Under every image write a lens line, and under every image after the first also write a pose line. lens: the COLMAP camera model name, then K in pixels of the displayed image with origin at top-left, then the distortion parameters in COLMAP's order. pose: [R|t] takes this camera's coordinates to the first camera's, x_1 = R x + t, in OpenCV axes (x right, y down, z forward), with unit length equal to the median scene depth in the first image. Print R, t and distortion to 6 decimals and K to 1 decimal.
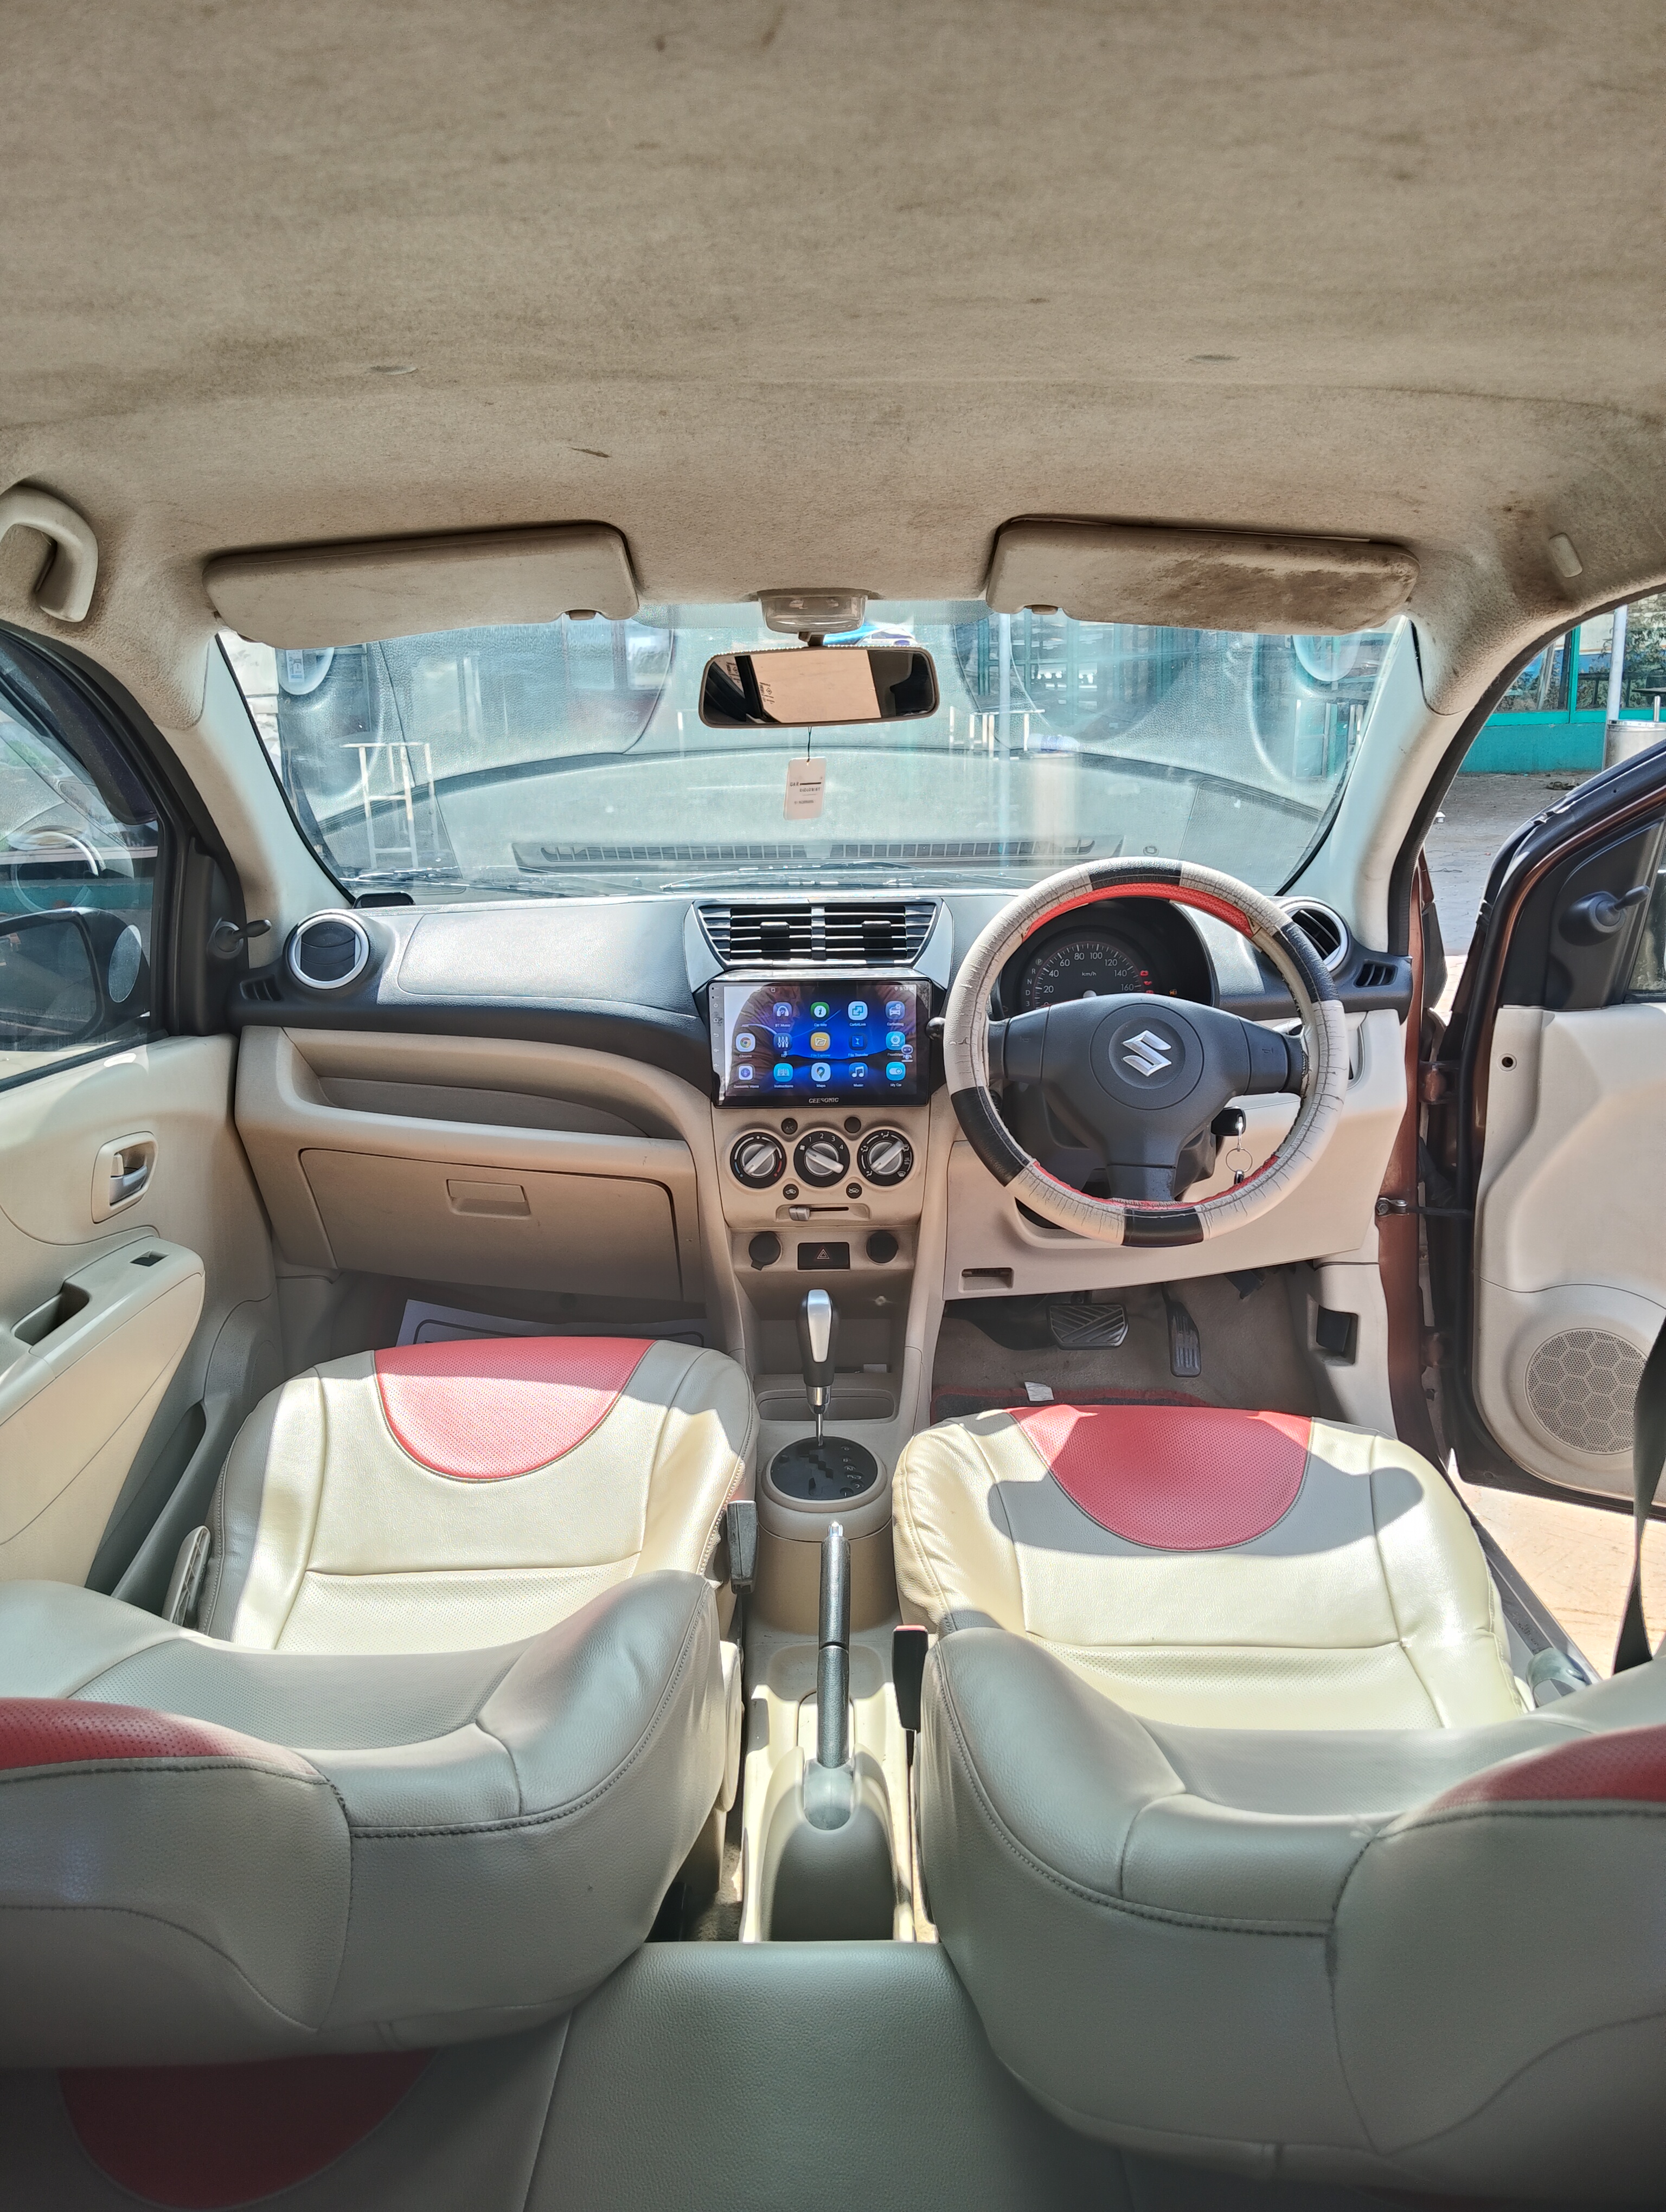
lens RADIAL K [[1790.5, 0, 833.0], [0, 1790.5, 1106.0], [0, 0, 1]] dist [0.066150, -0.093757]
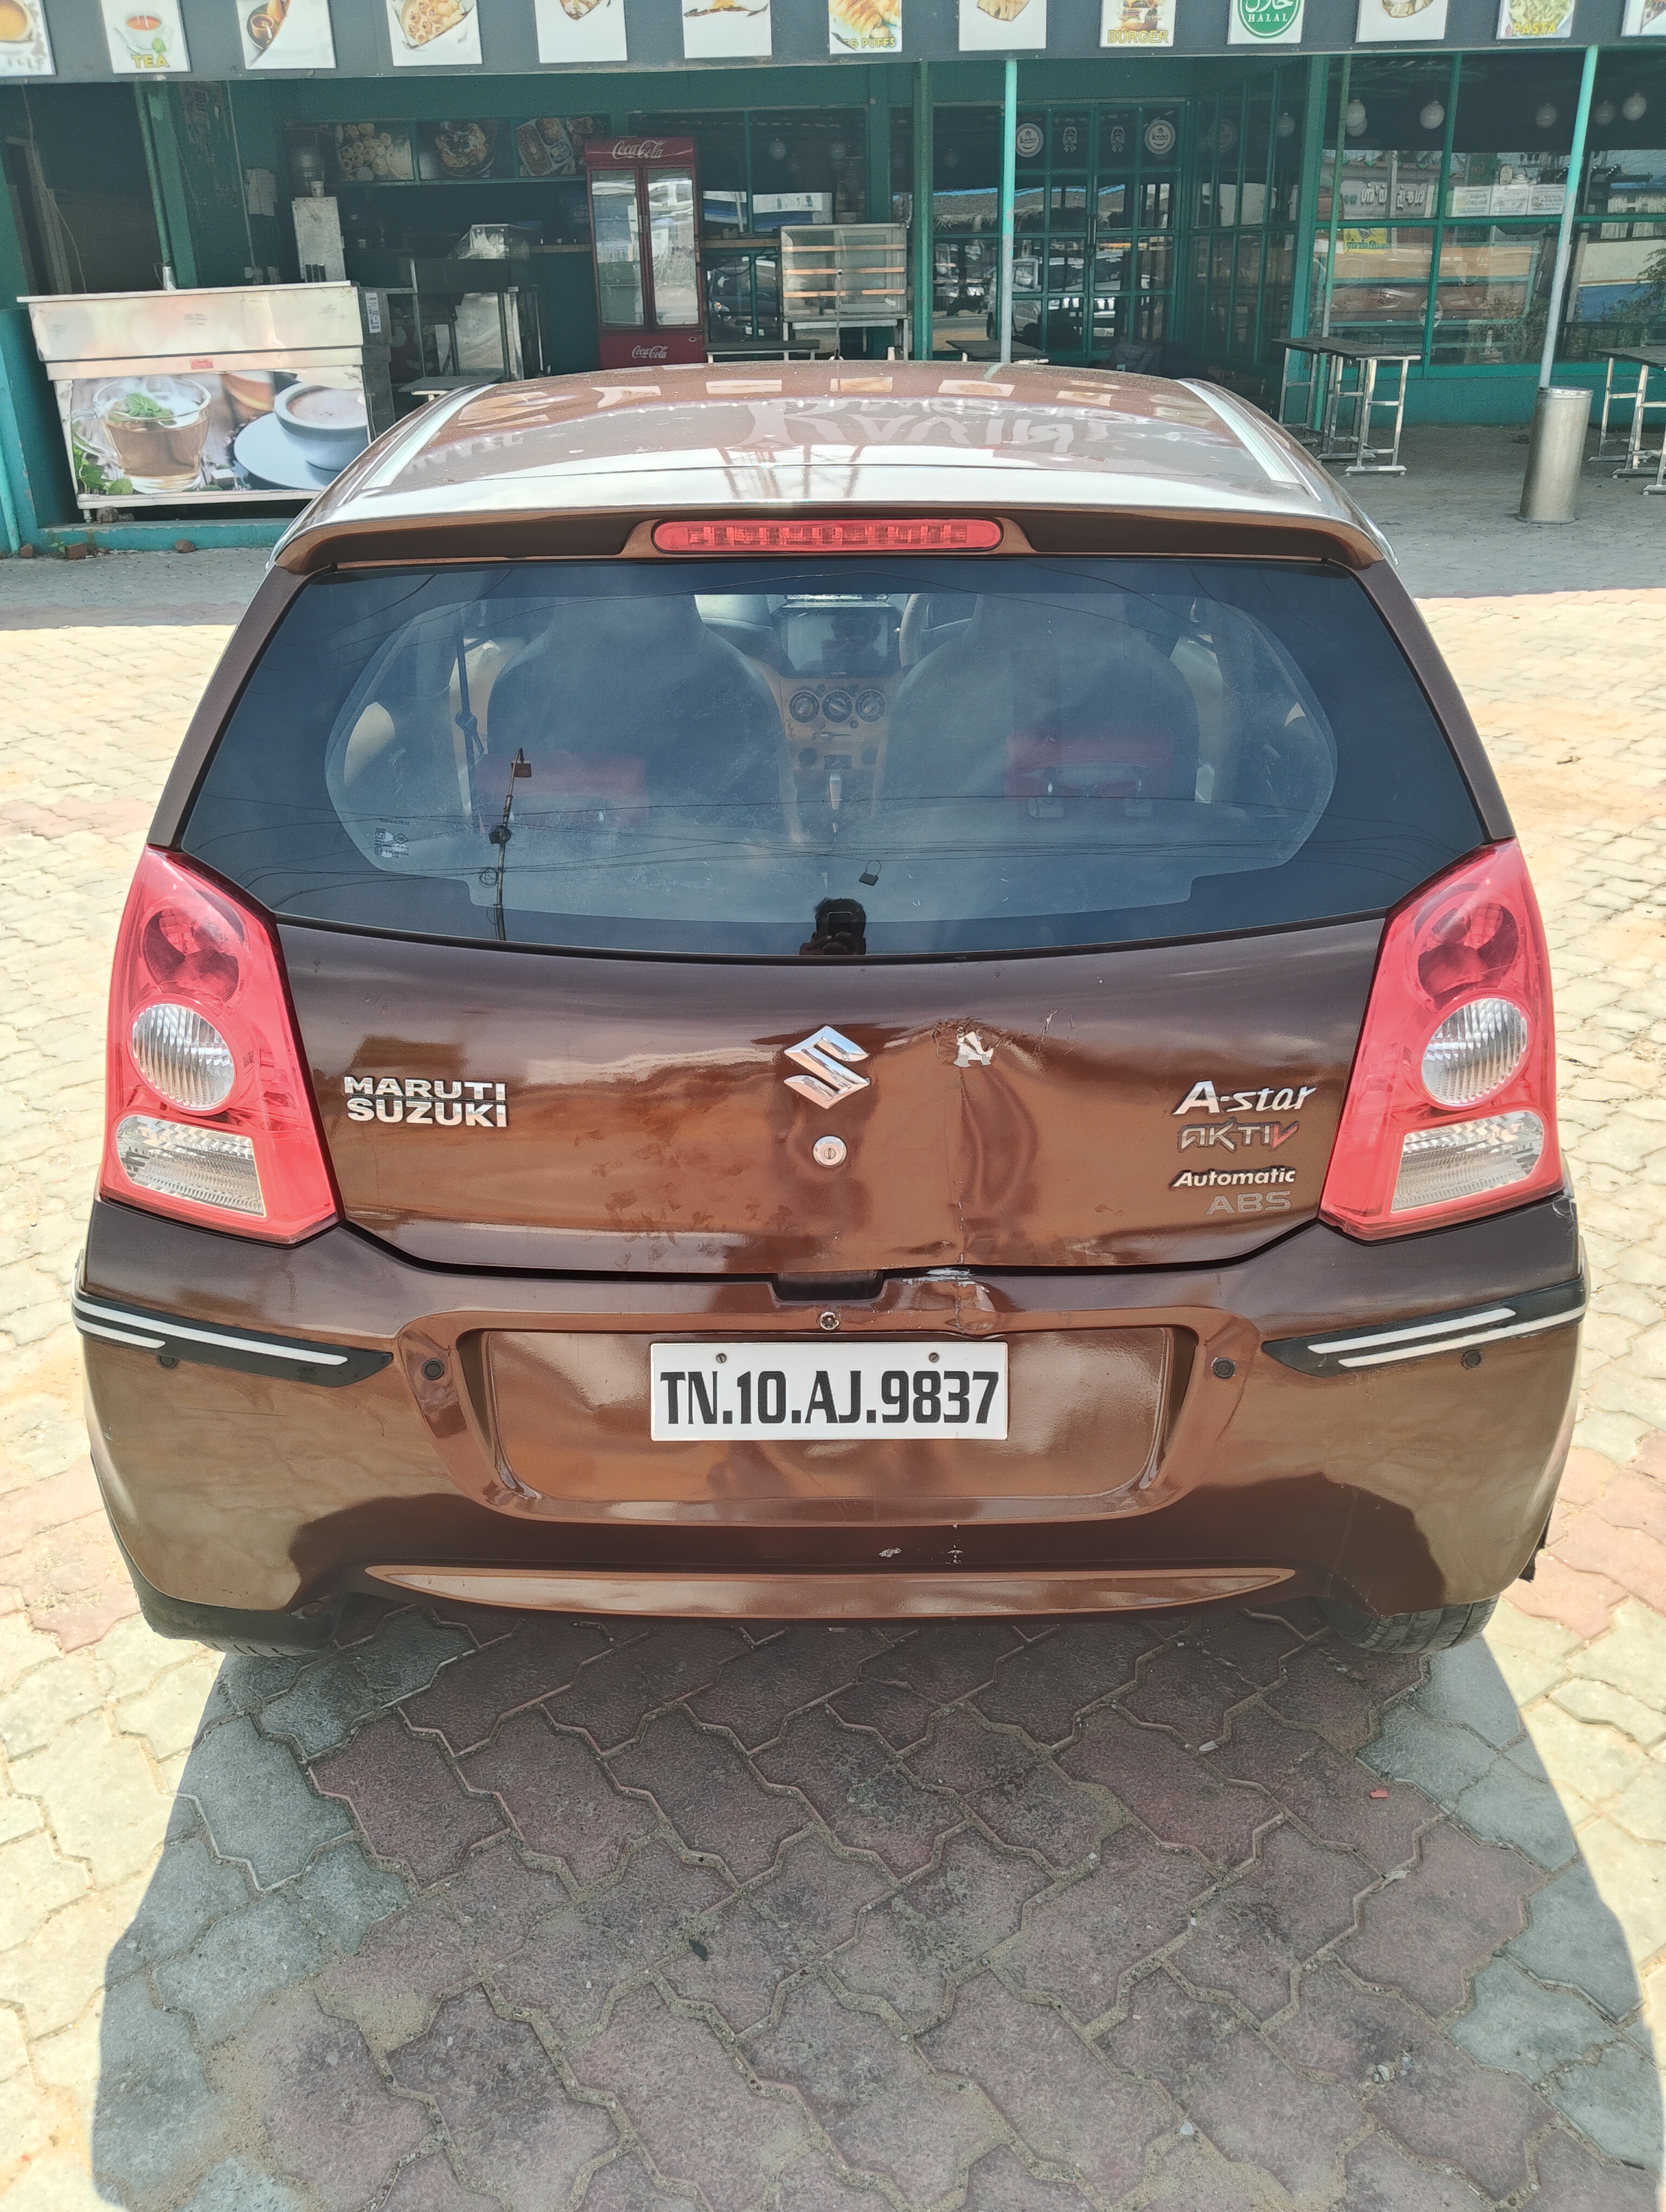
lens RADIAL K [[1790.5, 0, 833.0], [0, 1790.5, 1106.0], [0, 0, 1]] dist [0.066150, -0.093757]
pose [[0.999817, 0.019135, -0.000667, -0.001717], [-0.018645, 0.980974, 0.193241, 0.076265], [0.004352, -0.193193, 0.981151, -0.951424]]
